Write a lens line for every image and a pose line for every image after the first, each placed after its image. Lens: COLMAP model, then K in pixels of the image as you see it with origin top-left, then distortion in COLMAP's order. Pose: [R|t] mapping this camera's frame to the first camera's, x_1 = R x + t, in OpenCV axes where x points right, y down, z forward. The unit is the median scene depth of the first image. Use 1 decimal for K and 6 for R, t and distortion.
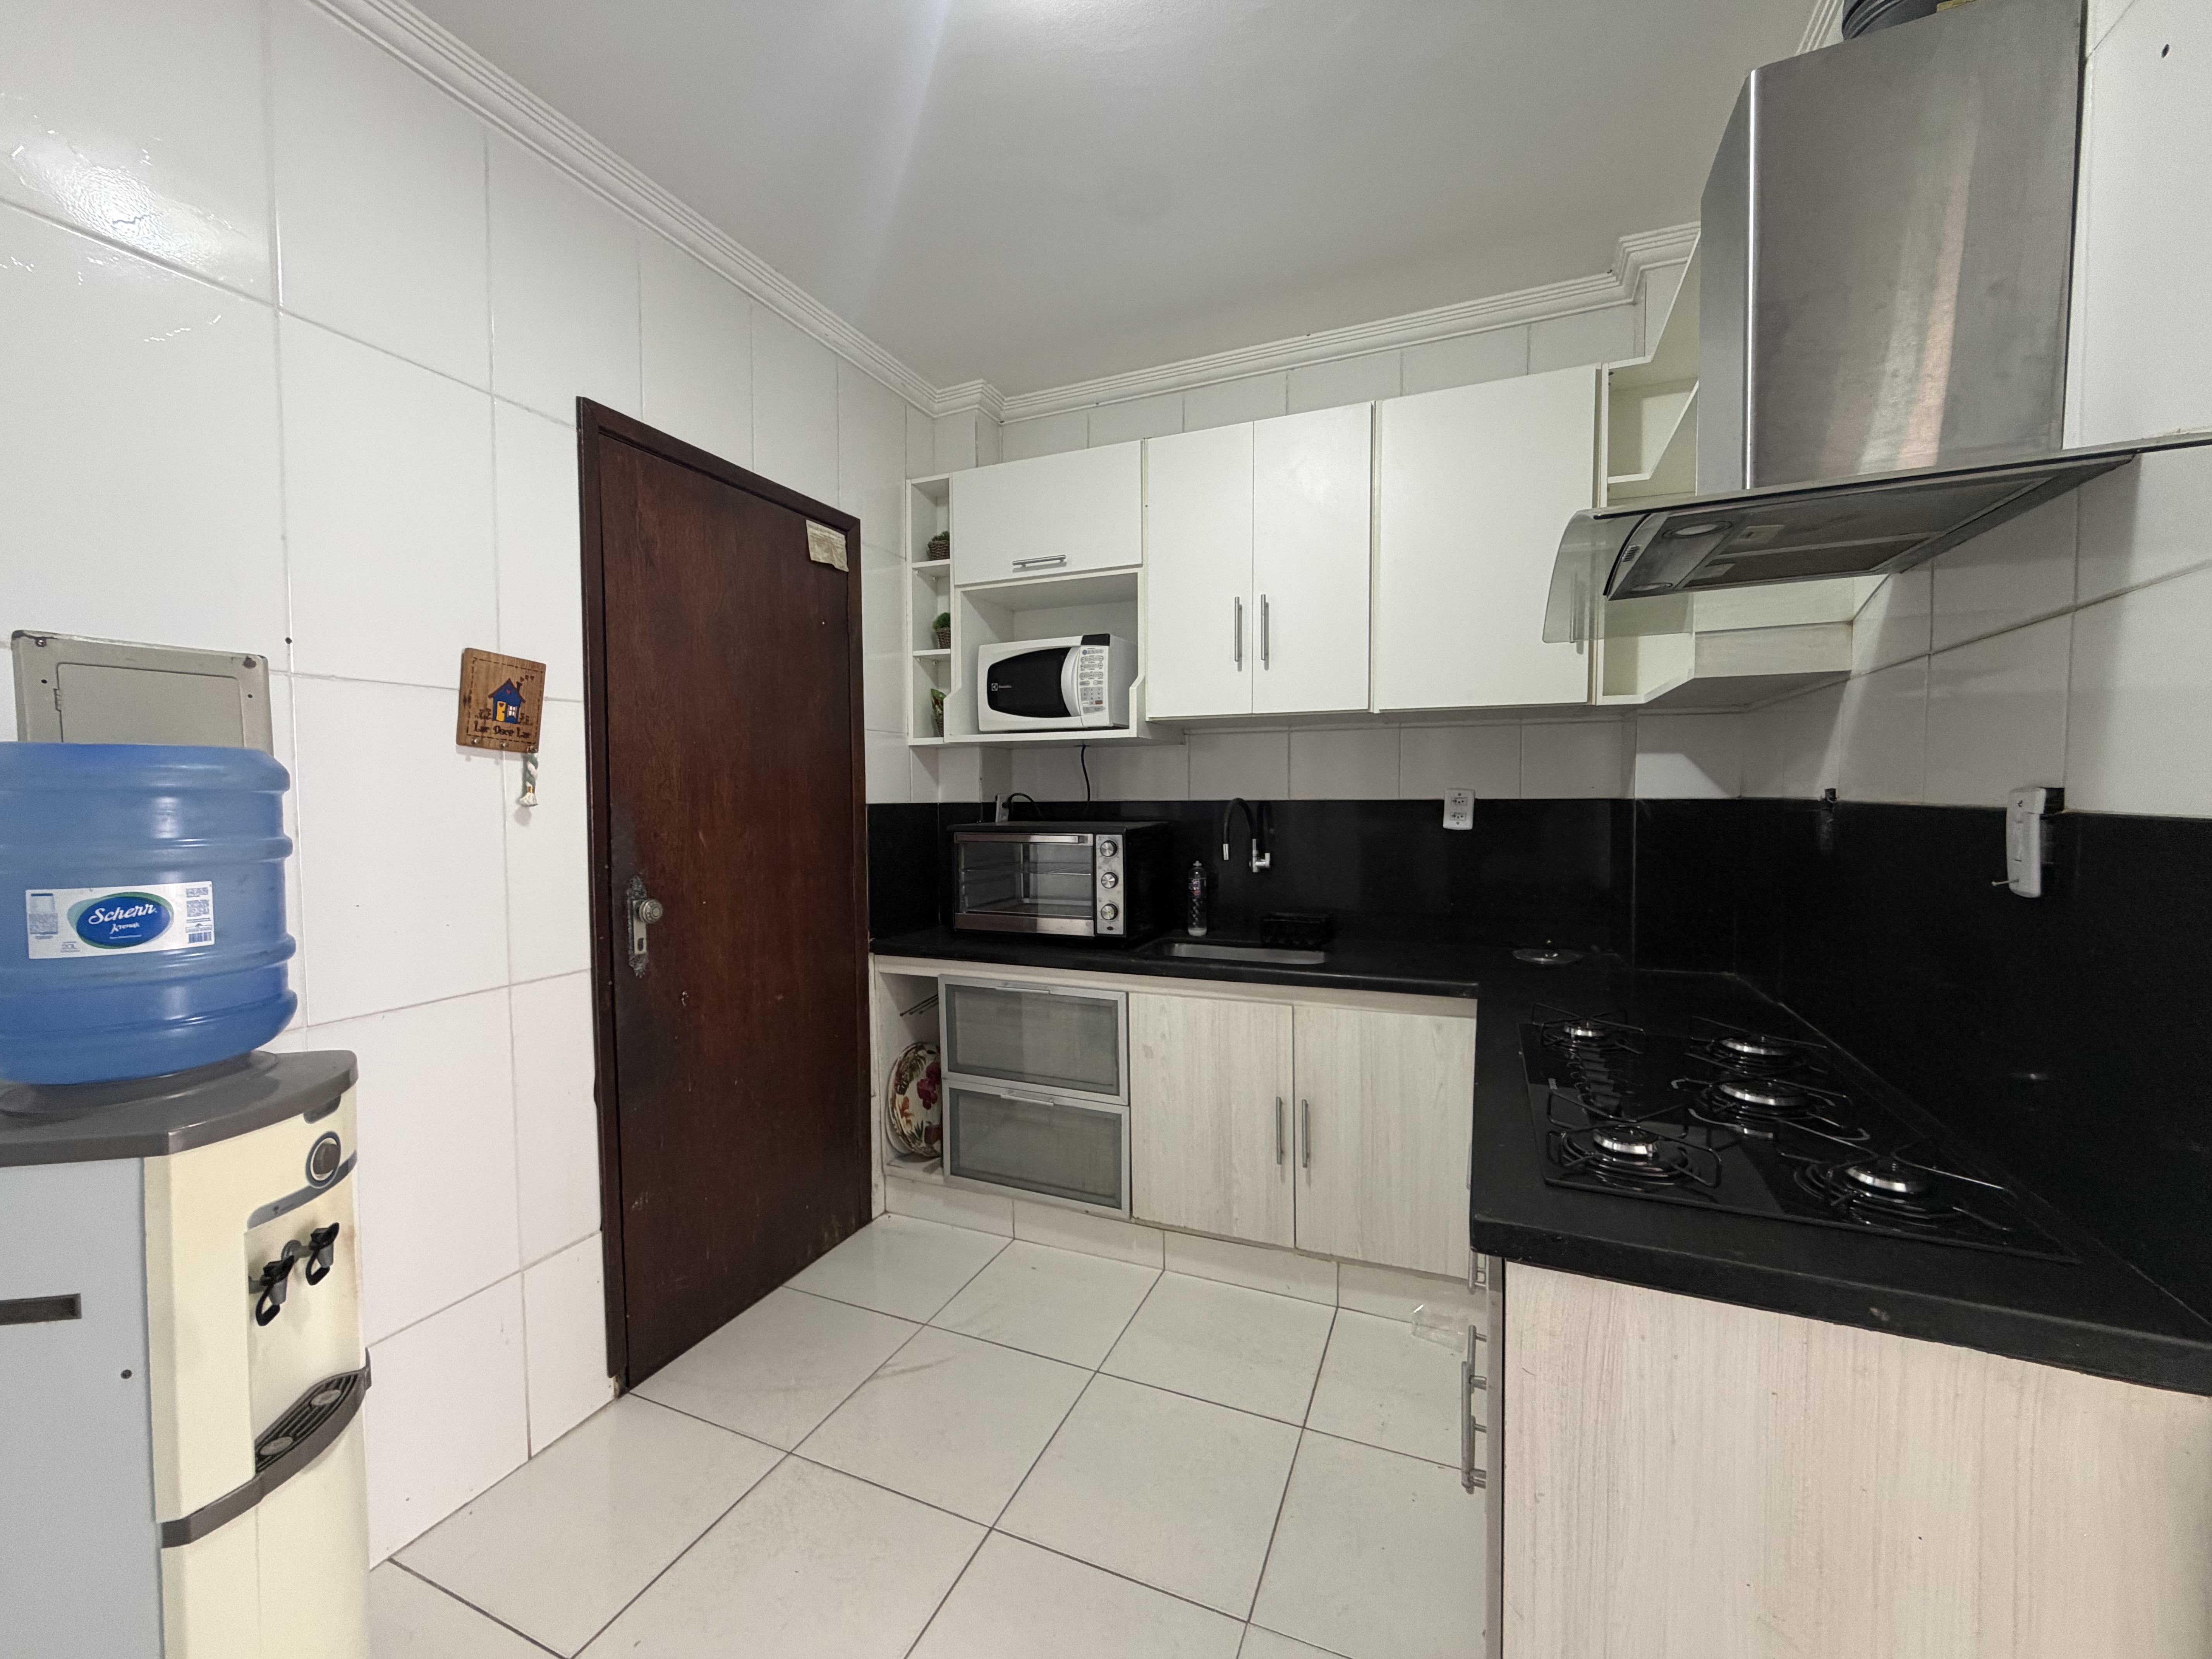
lens RADIAL K [[888.4, 0, 1100.2], [0, 888.4, 828.0], [0, 0, 1]] dist [-0.002486, 0.000088]
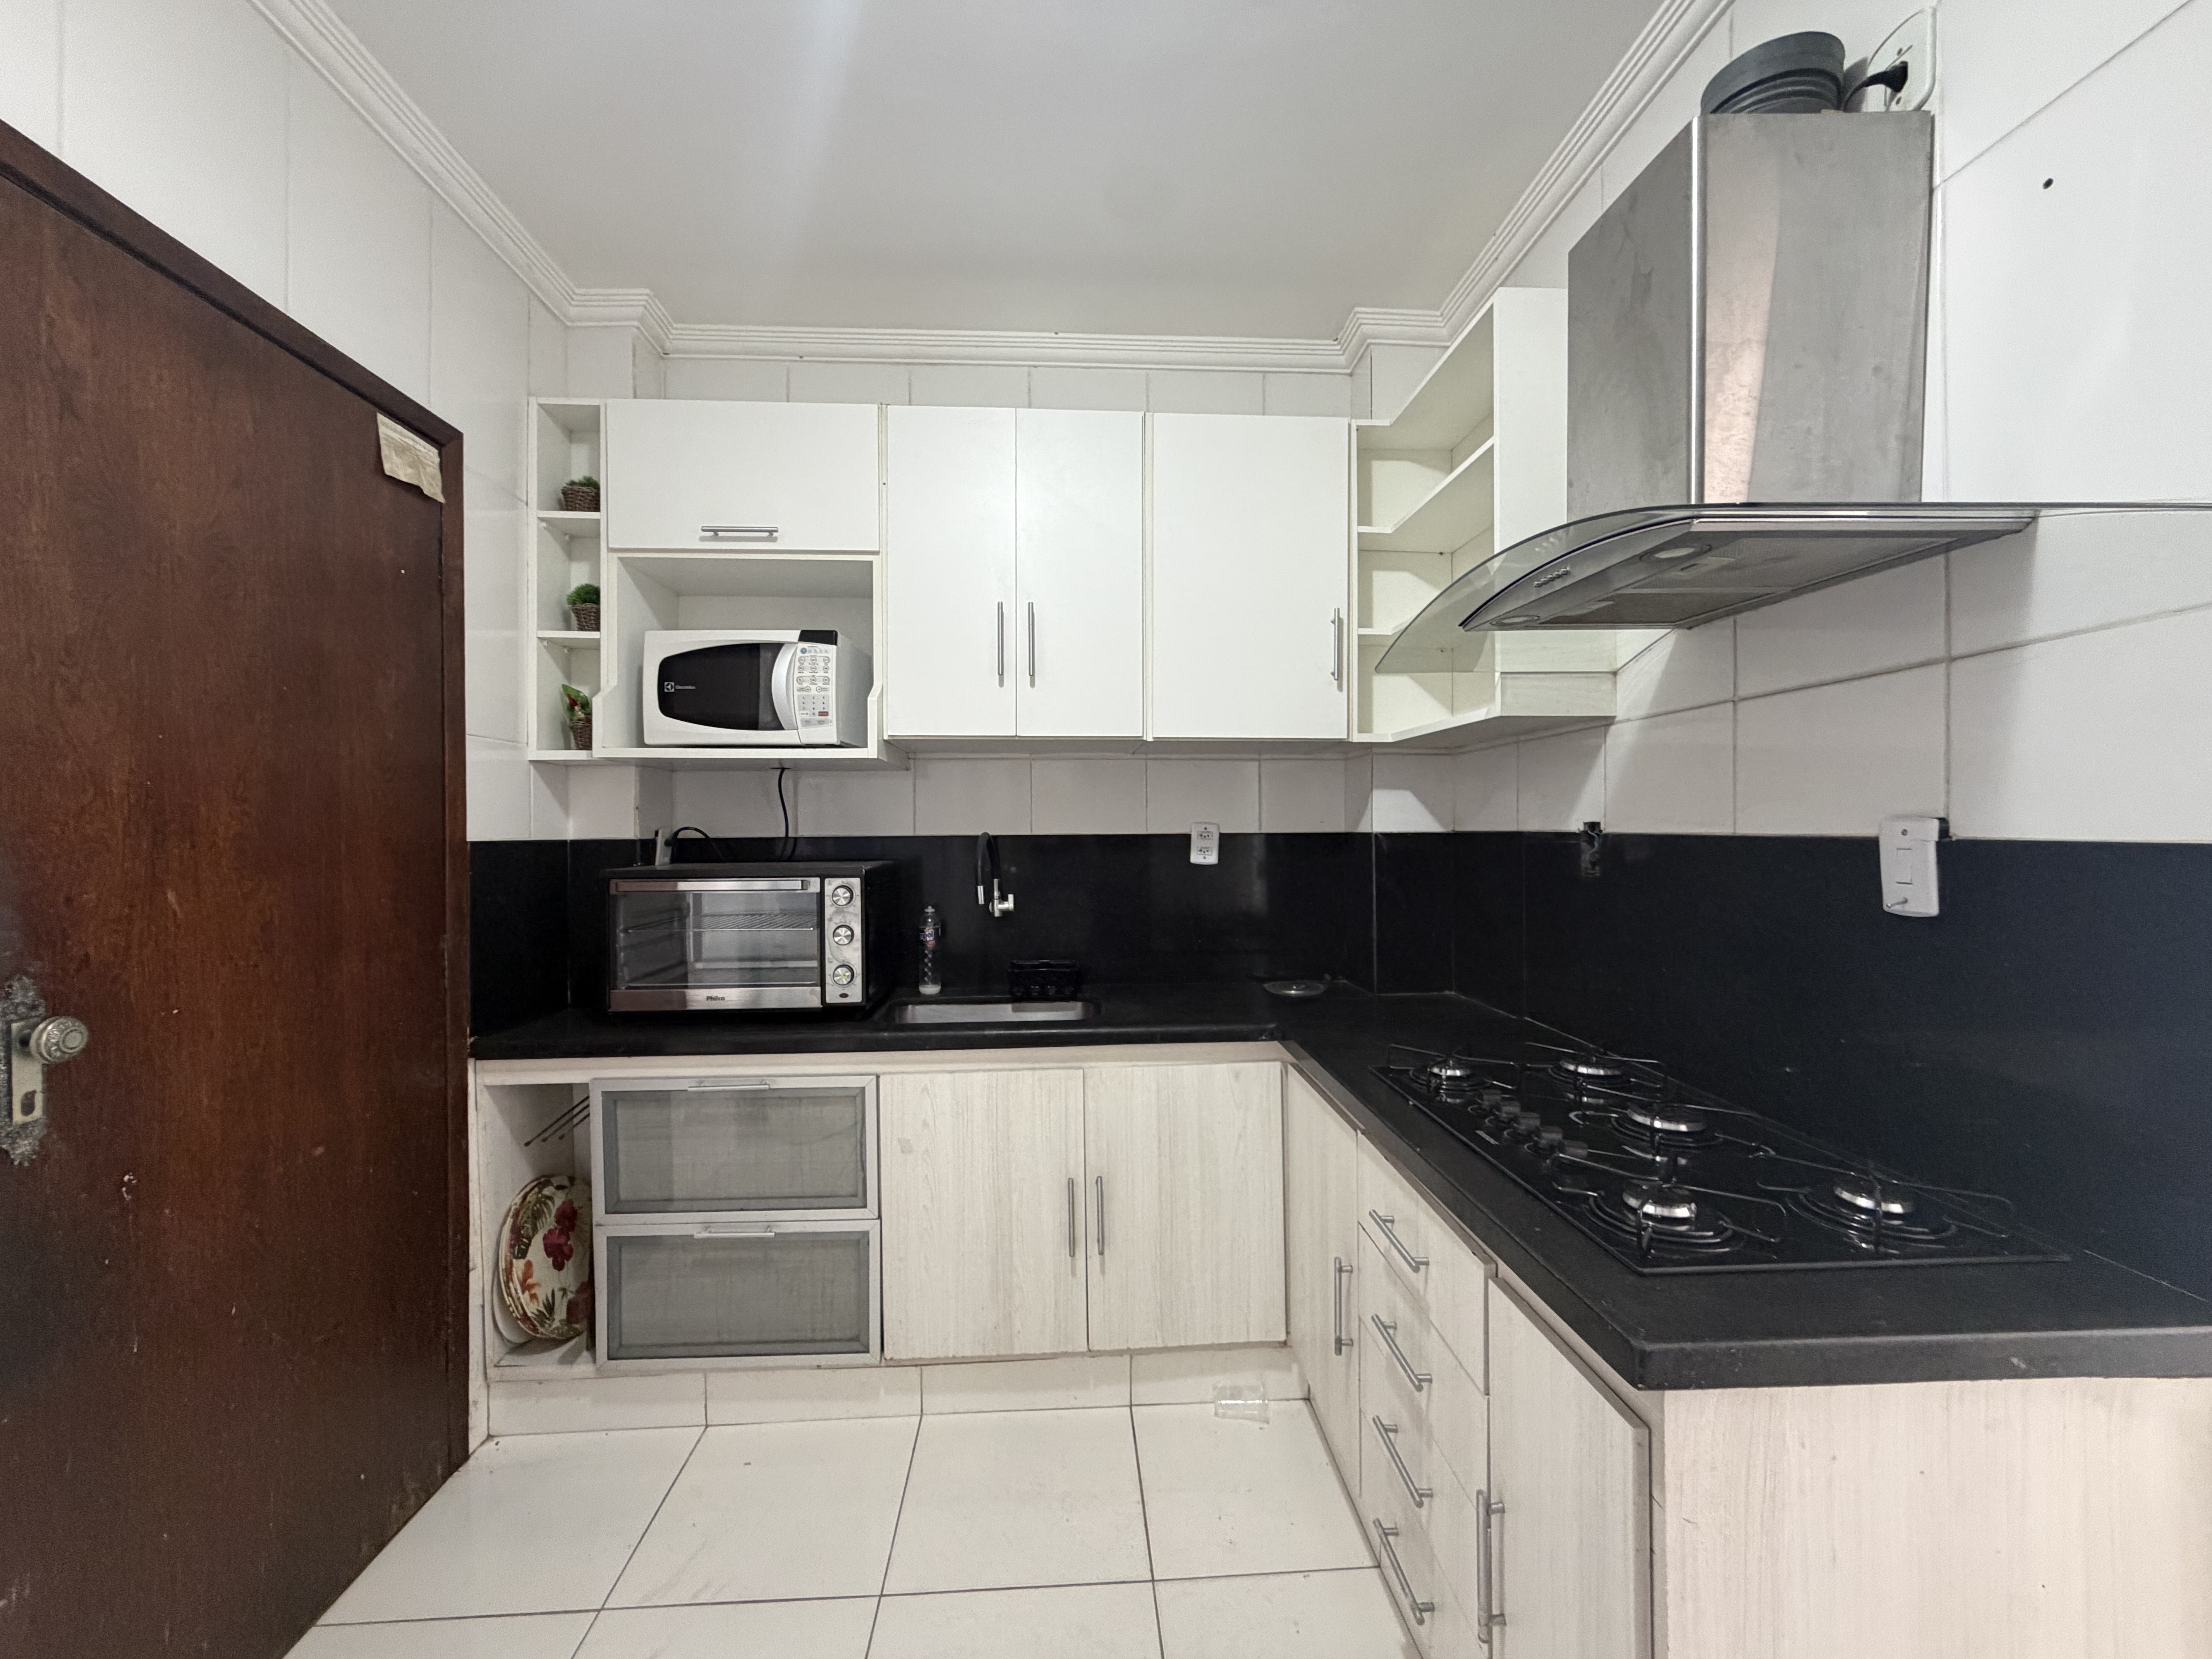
lens RADIAL K [[888.4, 0, 1106.3], [0, 888.4, 828.5], [0, 0, 1]] dist [-0.002486, 0.000088]
pose [[0.895319, 0.001267, 0.445424, -0.146117], [0.017275, 0.999145, -0.037566, -0.003375], [-0.445091, 0.041328, 0.894531, 0.189335]]
